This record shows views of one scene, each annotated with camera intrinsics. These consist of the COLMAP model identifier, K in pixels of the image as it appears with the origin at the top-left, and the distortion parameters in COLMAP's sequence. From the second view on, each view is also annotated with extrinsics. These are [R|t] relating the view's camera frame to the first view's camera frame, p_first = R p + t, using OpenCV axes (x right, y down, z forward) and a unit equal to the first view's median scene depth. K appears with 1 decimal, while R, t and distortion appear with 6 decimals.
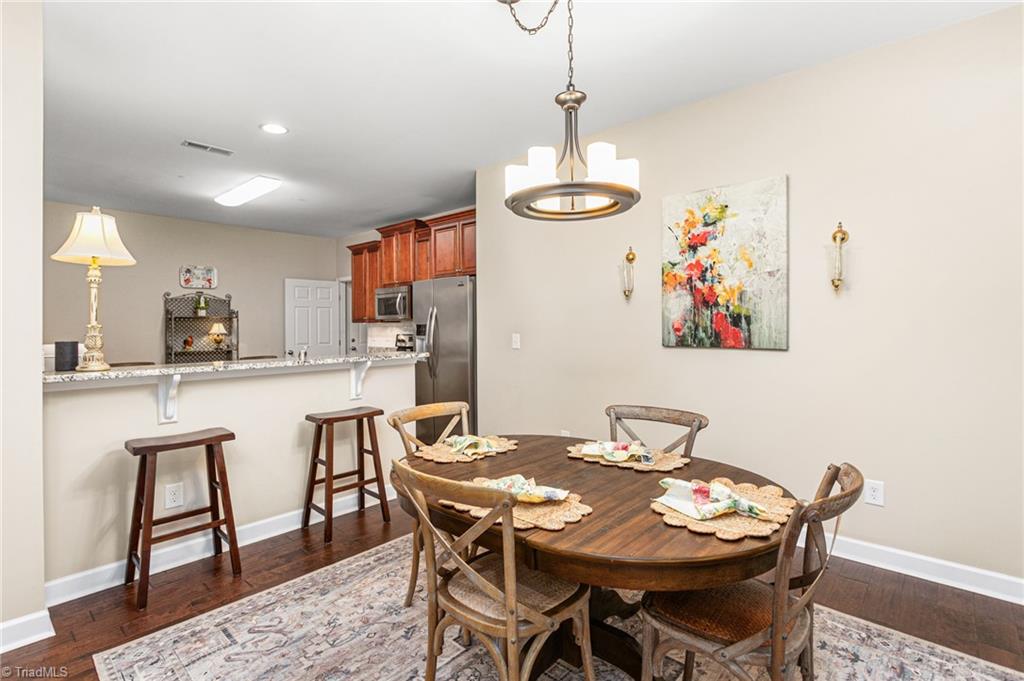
lens RADIAL K [[492.4, 0, 514.7], [0, 492.4, 335.4], [0, 0, 1]] dist [-0.000777, 0.002891]
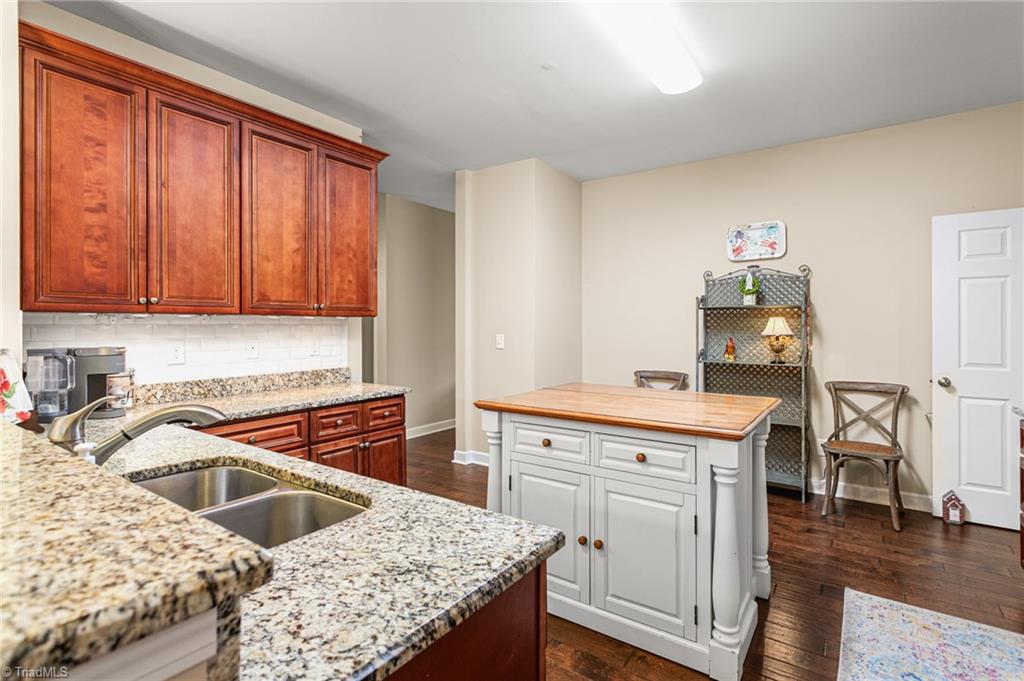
lens RADIAL K [[492.4, 0, 512.7], [0, 492.4, 328.0], [0, 0, 1]] dist [-0.000777, 0.002891]
pose [[0.095932, 0.011619, -0.995320, -0.116123], [-0.015588, 0.999827, 0.010169, -0.025011], [0.995266, 0.014540, 0.096096, 1.276561]]
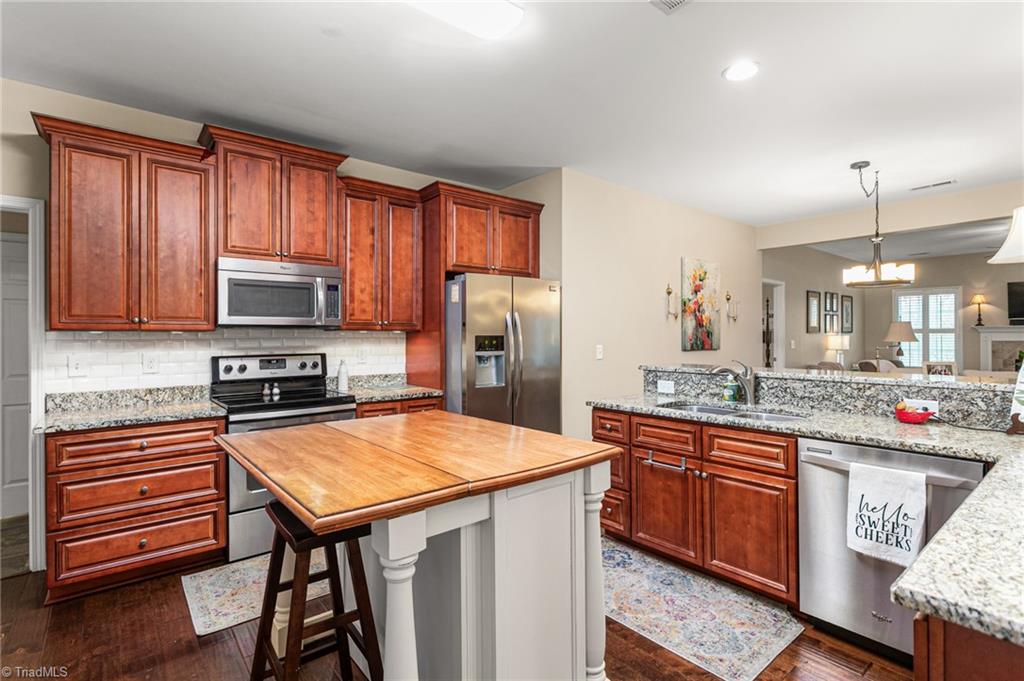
lens RADIAL K [[492.4, 0, 516.7], [0, 492.4, 336.4], [0, 0, 1]] dist [-0.000777, 0.002891]
pose [[0.162067, 0.006039, 0.986761, -1.395551], [0.022404, 0.999701, -0.009798, -0.020423], [-0.986525, 0.023696, 0.161883, 1.314407]]
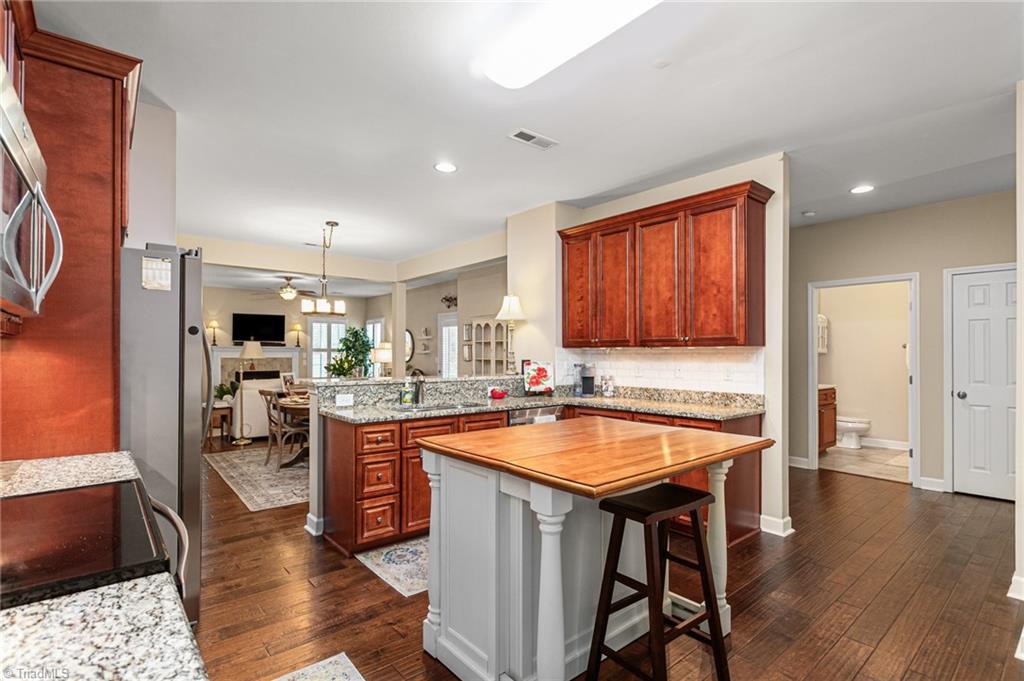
lens RADIAL K [[492.4, 0, 511.8], [0, 492.4, 351.3], [0, 0, 1]] dist [-0.000777, 0.002891]
pose [[-0.987209, 0.004970, 0.159354, -0.858089], [0.007082, 0.999894, 0.012684, -0.038585], [-0.159274, 0.013650, -0.987140, 2.216650]]
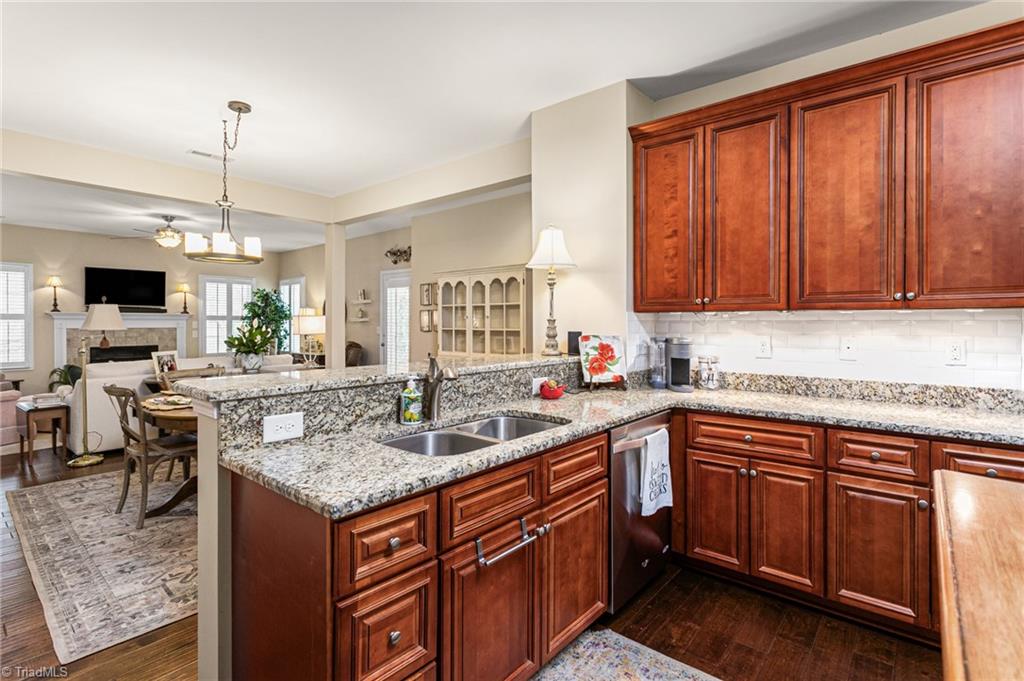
lens RADIAL K [[492.4, 0, 514.5], [0, 492.4, 324.3], [0, 0, 1]] dist [-0.000777, 0.002891]
pose [[-0.999882, 0.005667, -0.014251, -0.530411], [0.005337, 0.999720, 0.023052, -0.029933], [0.014378, 0.022973, -0.999633, 1.671679]]
